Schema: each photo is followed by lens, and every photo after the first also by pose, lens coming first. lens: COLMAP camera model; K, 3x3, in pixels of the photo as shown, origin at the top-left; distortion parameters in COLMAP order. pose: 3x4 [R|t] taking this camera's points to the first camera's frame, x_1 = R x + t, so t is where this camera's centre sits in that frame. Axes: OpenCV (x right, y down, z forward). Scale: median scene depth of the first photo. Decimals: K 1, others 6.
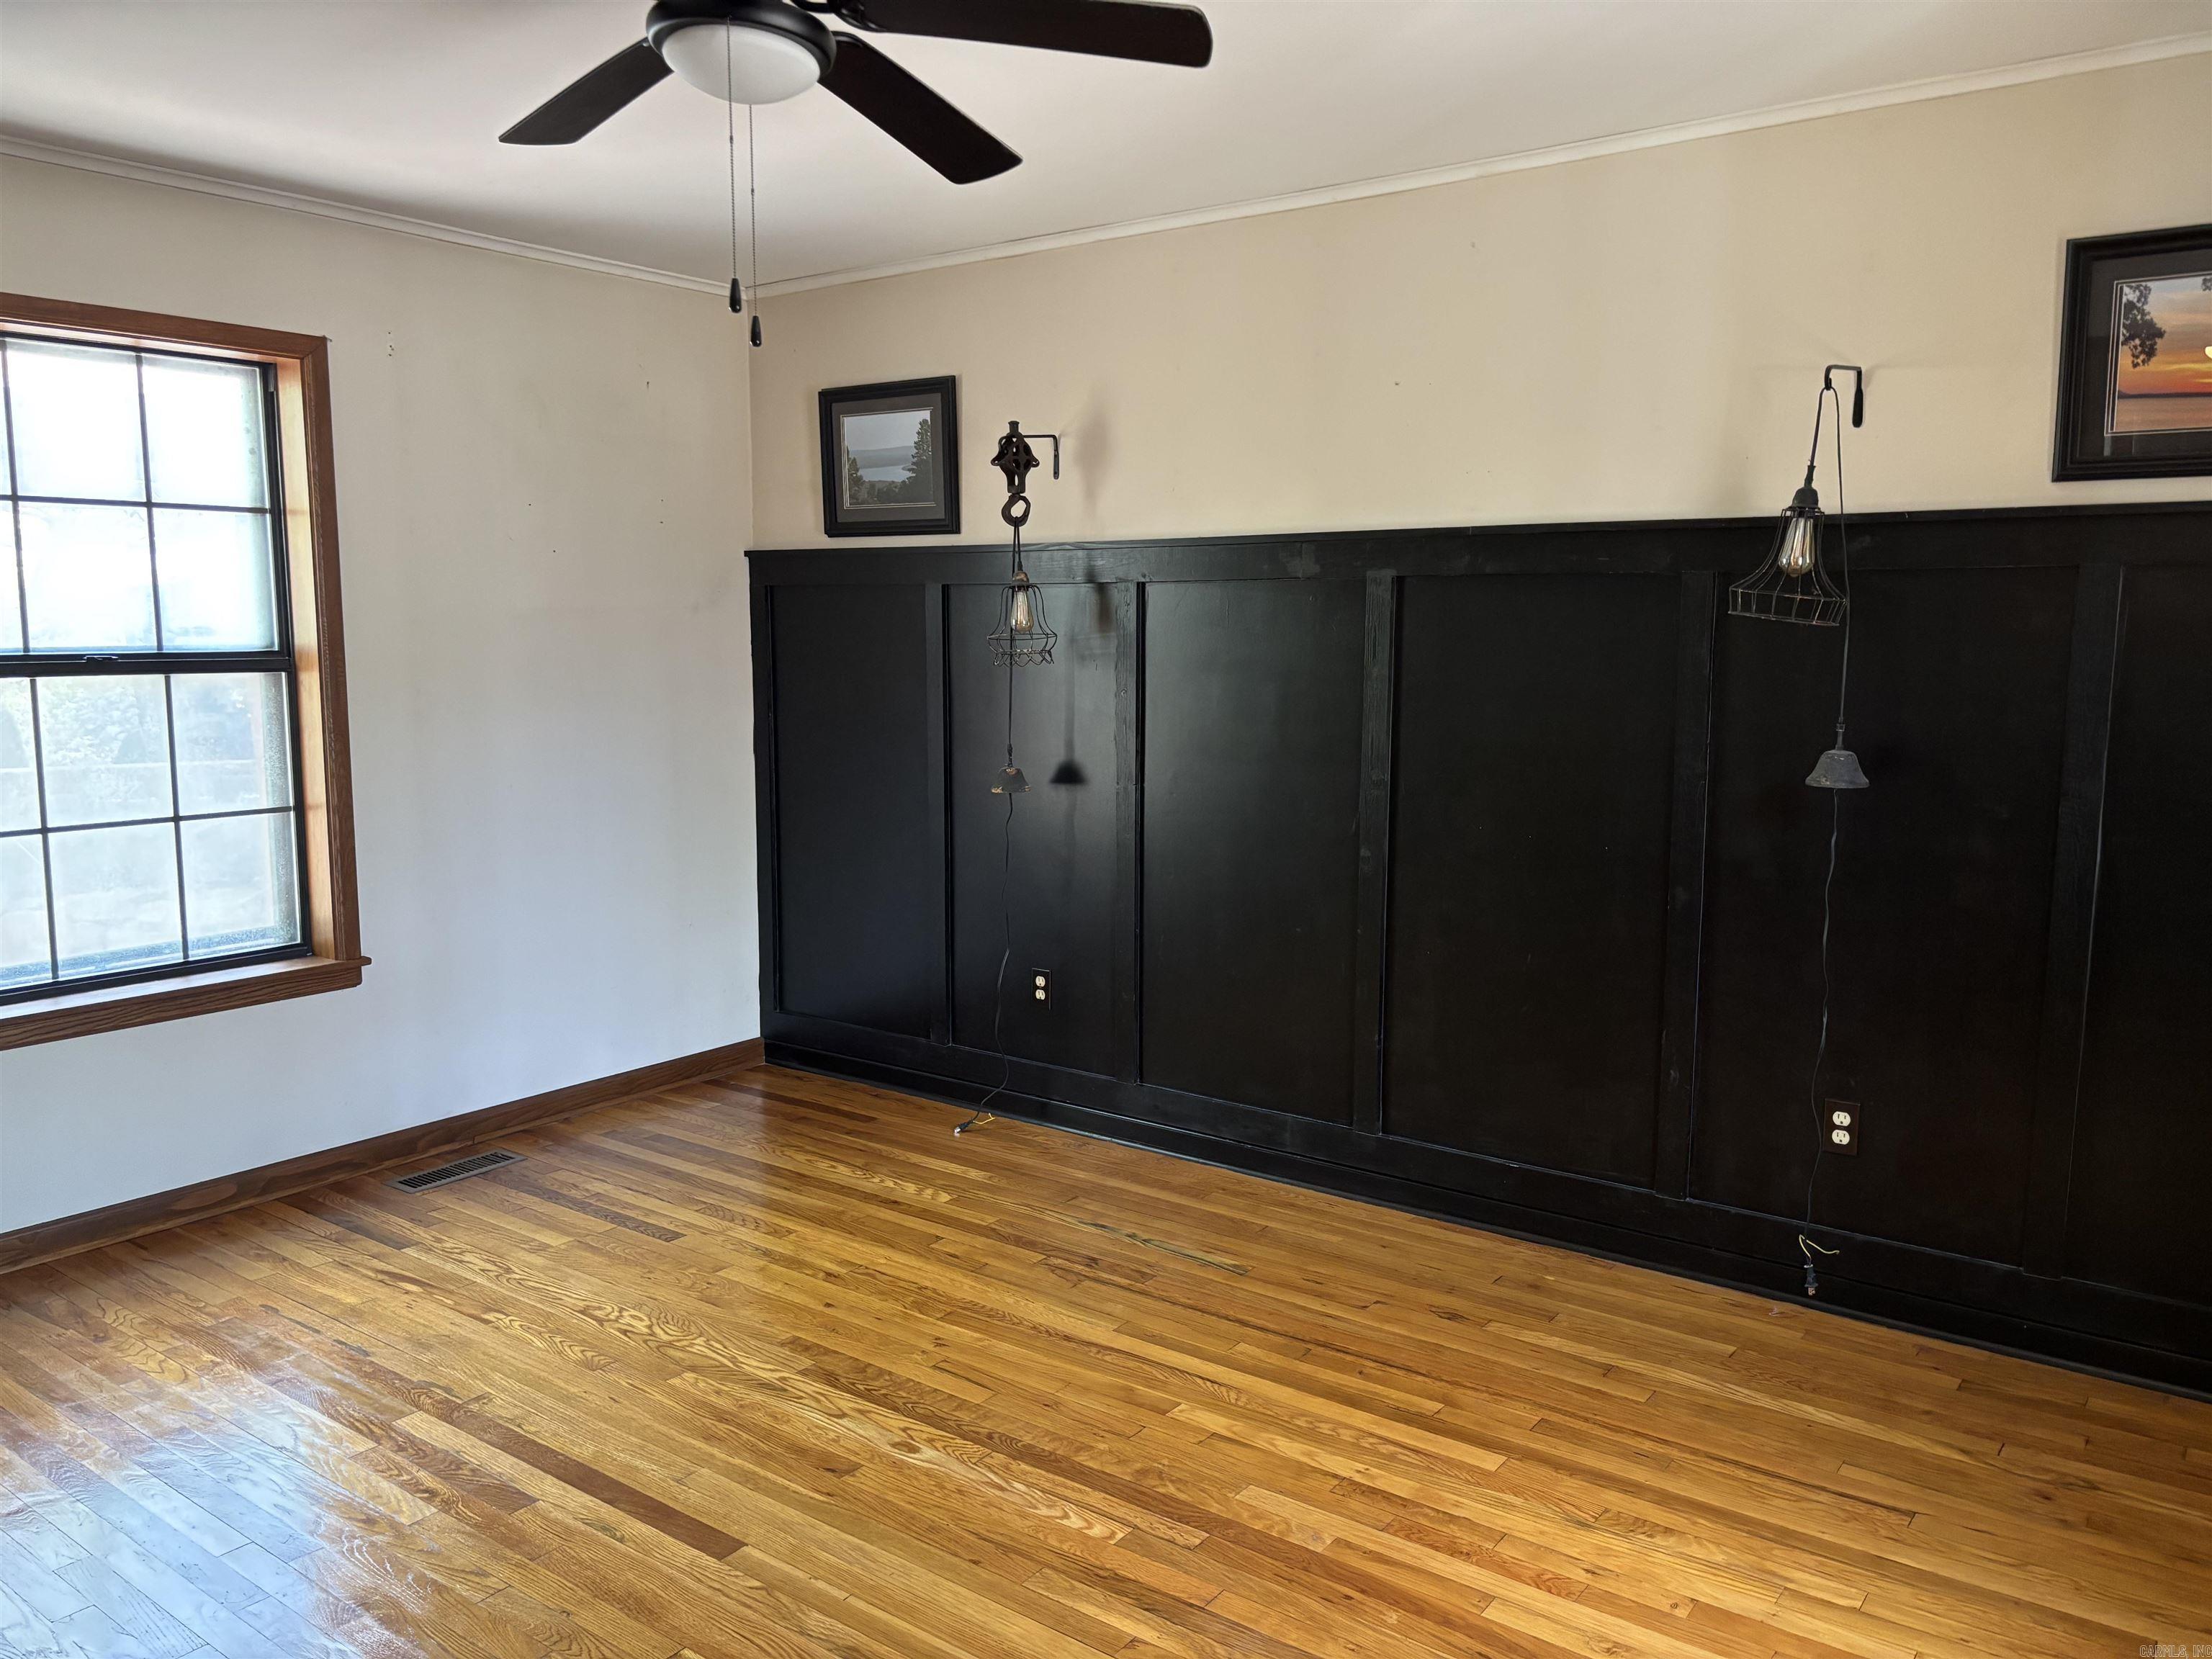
lens RADIAL K [[1677.4, 0, 1107.5], [0, 1677.4, 830.3], [0, 0, 1]] dist [0.056517, -0.058563]
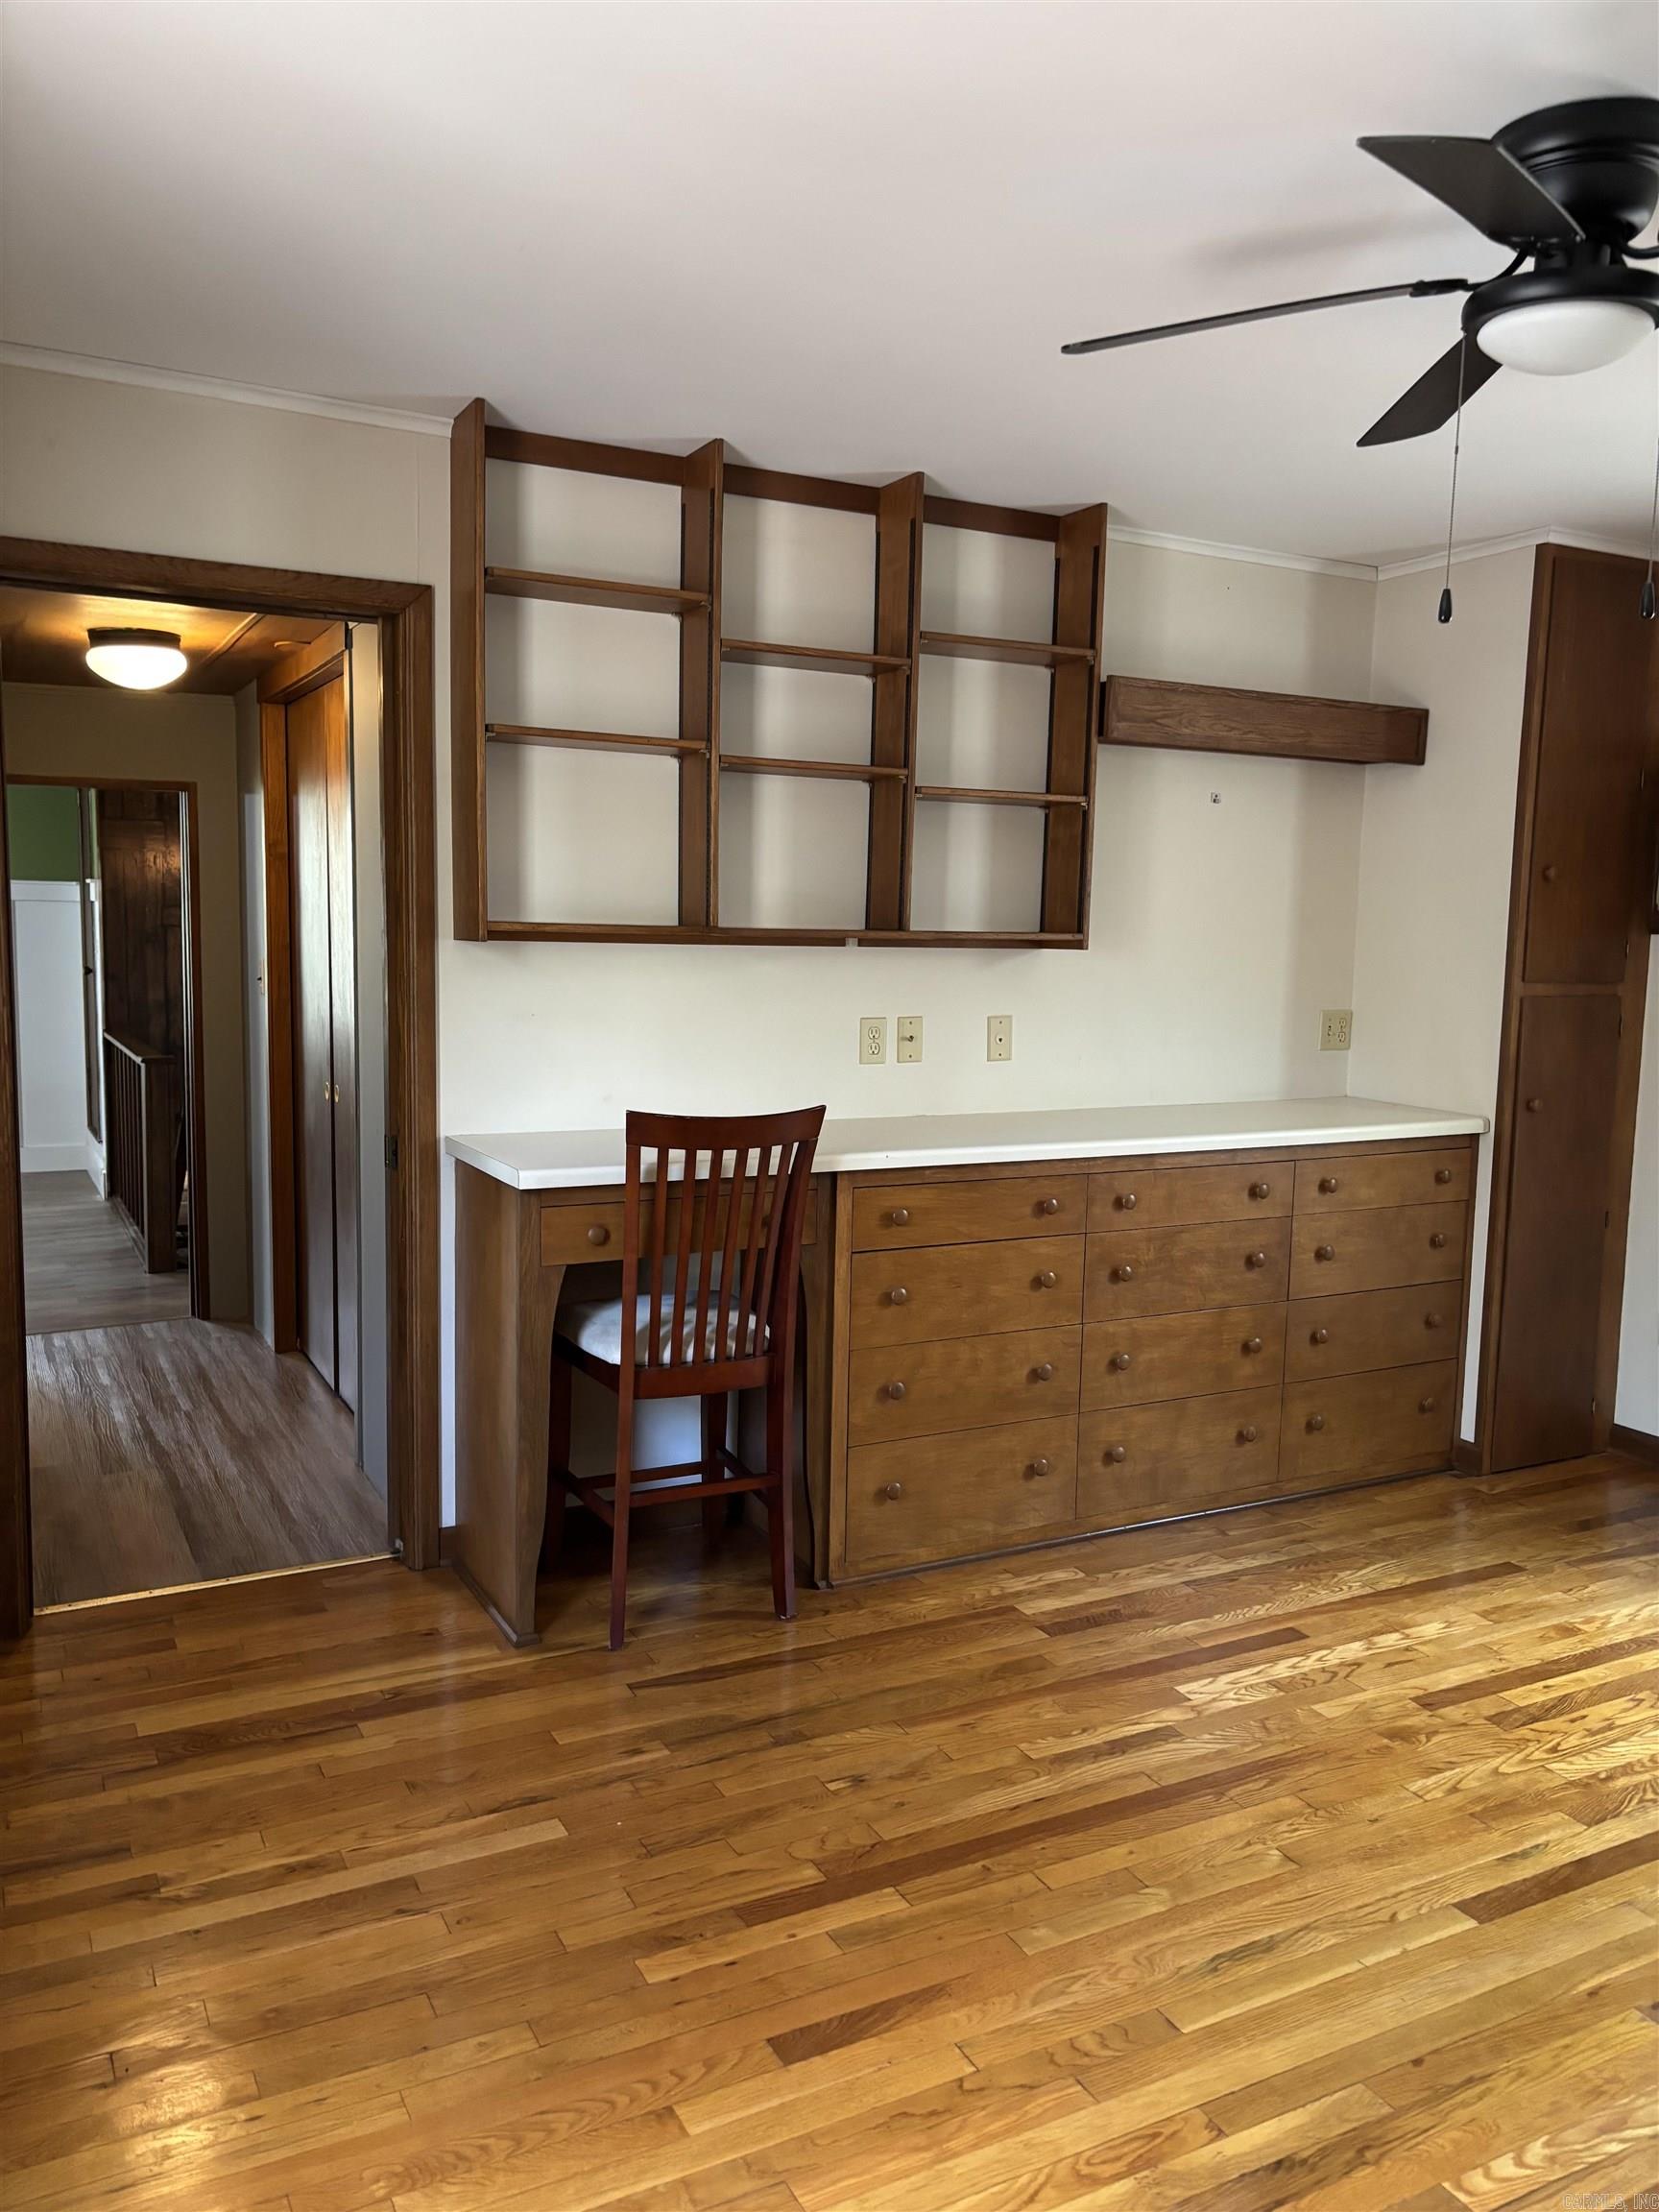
lens RADIAL K [[1677.4, 0, 830.7], [0, 1677.4, 1105.6], [0, 0, 1]] dist [0.056517, -0.058563]
pose [[-0.427744, 0.085496, -0.899847, 0.729253], [-0.134051, 0.978508, 0.156691, -0.113821], [0.893904, 0.187650, -0.407090, 0.961614]]
